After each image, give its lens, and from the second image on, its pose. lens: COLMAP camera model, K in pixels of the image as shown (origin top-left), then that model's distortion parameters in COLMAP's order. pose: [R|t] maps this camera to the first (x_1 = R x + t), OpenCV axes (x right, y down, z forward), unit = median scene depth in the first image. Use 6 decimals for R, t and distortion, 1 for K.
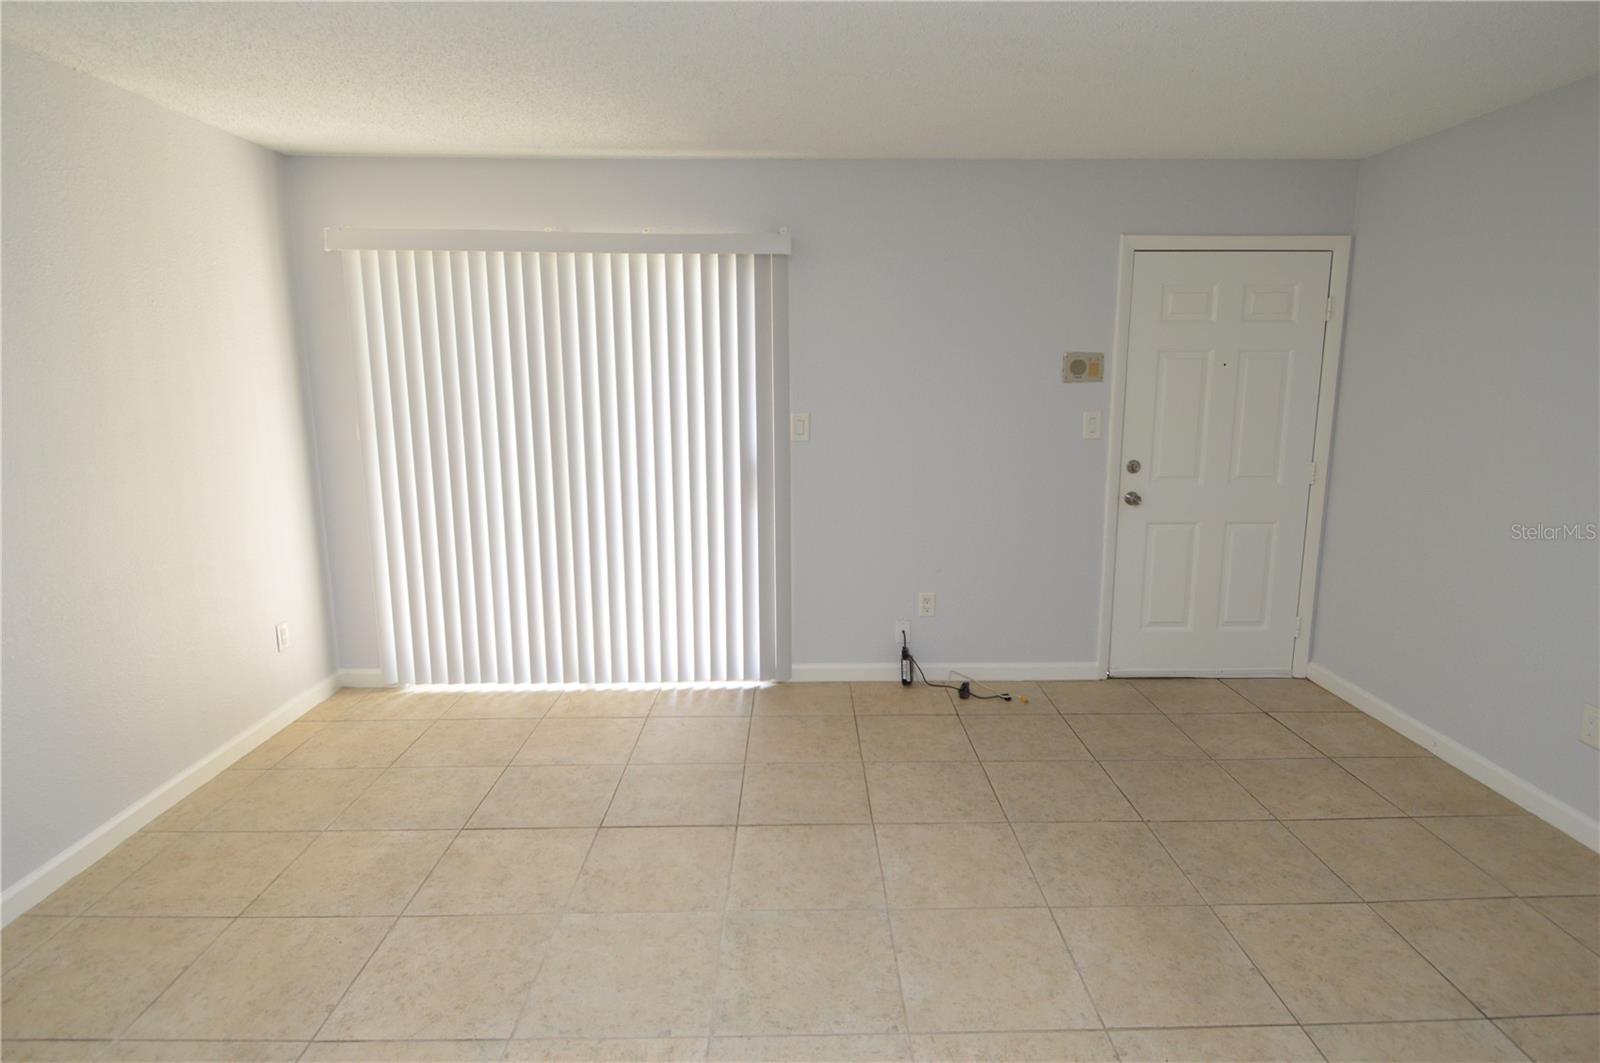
lens RADIAL K [[852.3, 0, 810.8], [0, 852.3, 520.8], [0, 0, 1]] dist [0.025414, -0.037680]
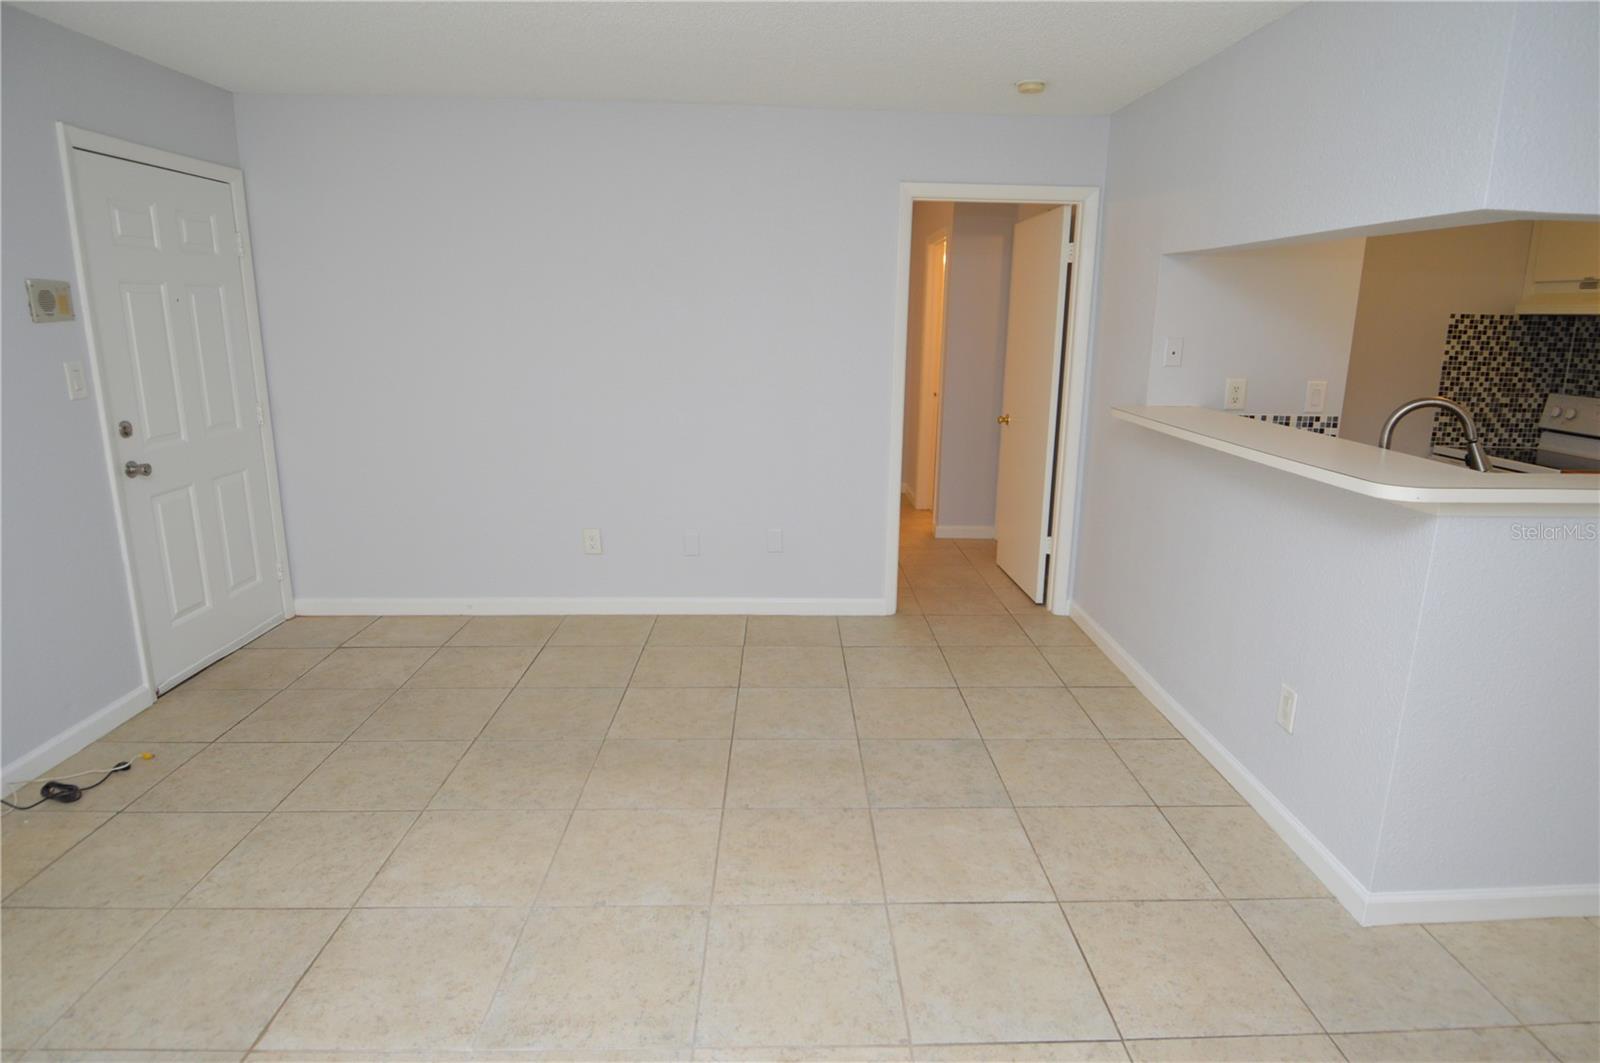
lens RADIAL K [[875.8, 0, 823.6], [0, 875.8, 515.9], [0, 0, 1]] dist [0.019737, -0.030011]
pose [[-0.025607, -0.218903, 0.975411, -0.470418], [0.159292, 0.962370, 0.220158, -0.065372], [-0.986899, 0.161012, 0.010226, 0.393443]]
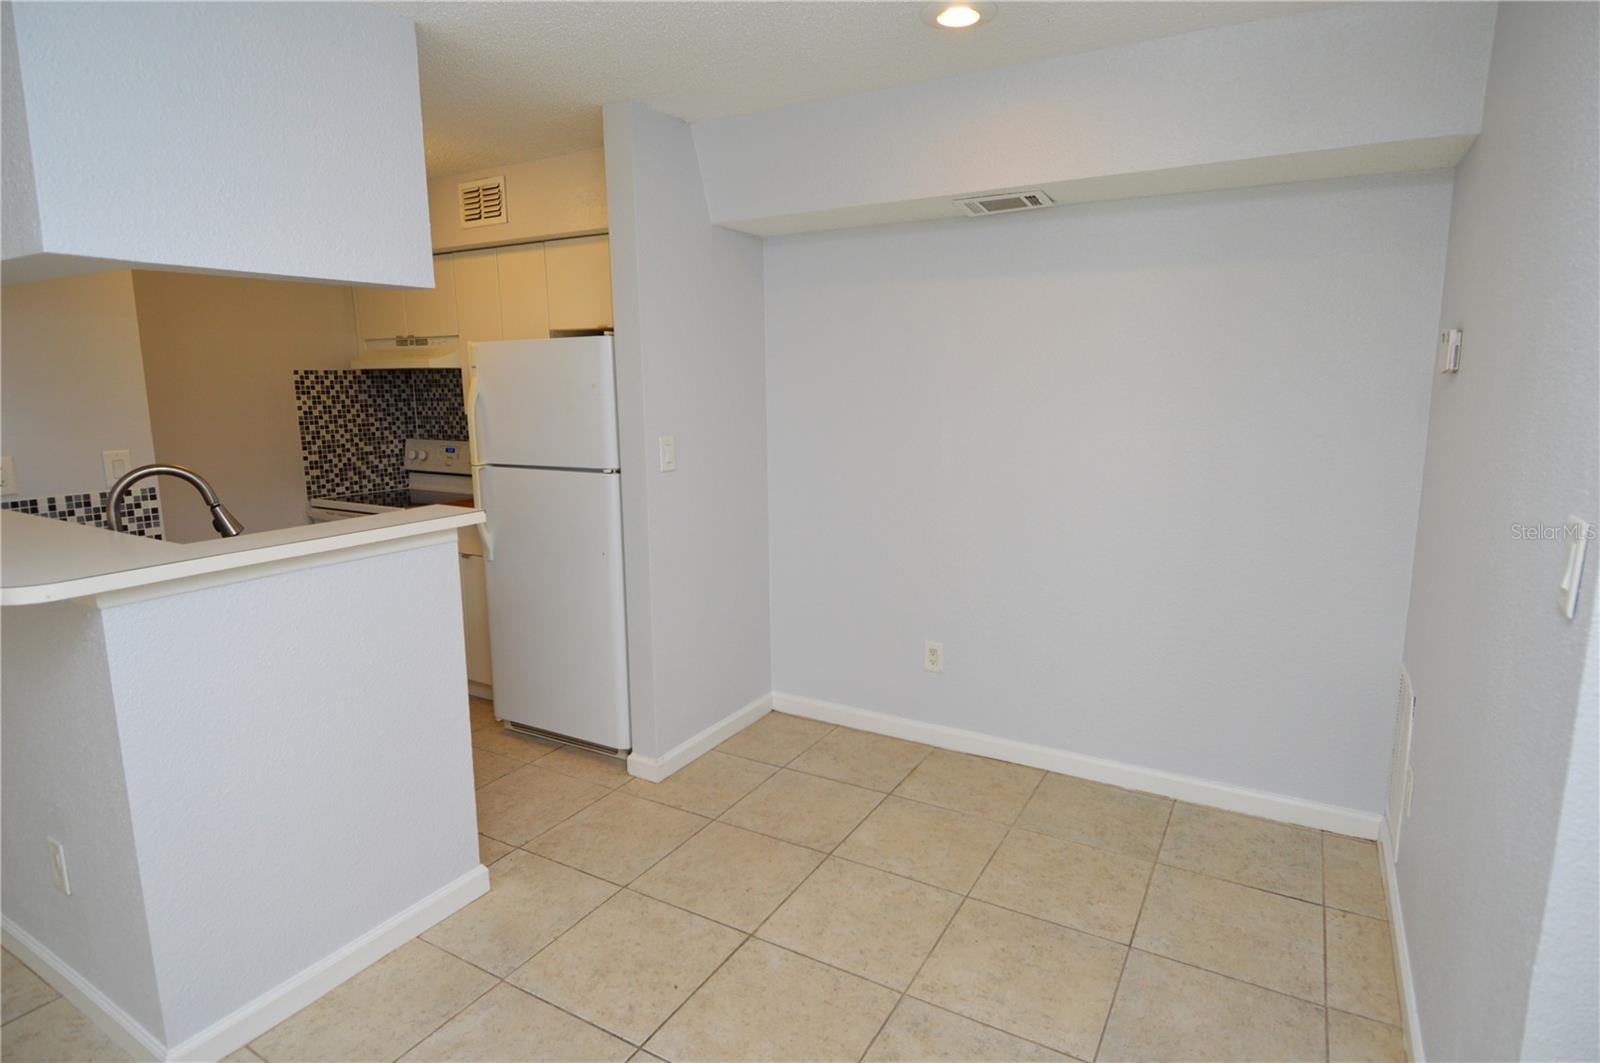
lens RADIAL K [[849.2, 0, 810.5], [0, 849.2, 523.5], [0, 0, 1]] dist [0.022100, -0.033460]
pose [[-0.858582, -0.078722, 0.506597, -0.494247], [0.098173, 0.944609, 0.313171, -0.031102], [-0.503189, 0.318617, -0.803296, 0.181575]]
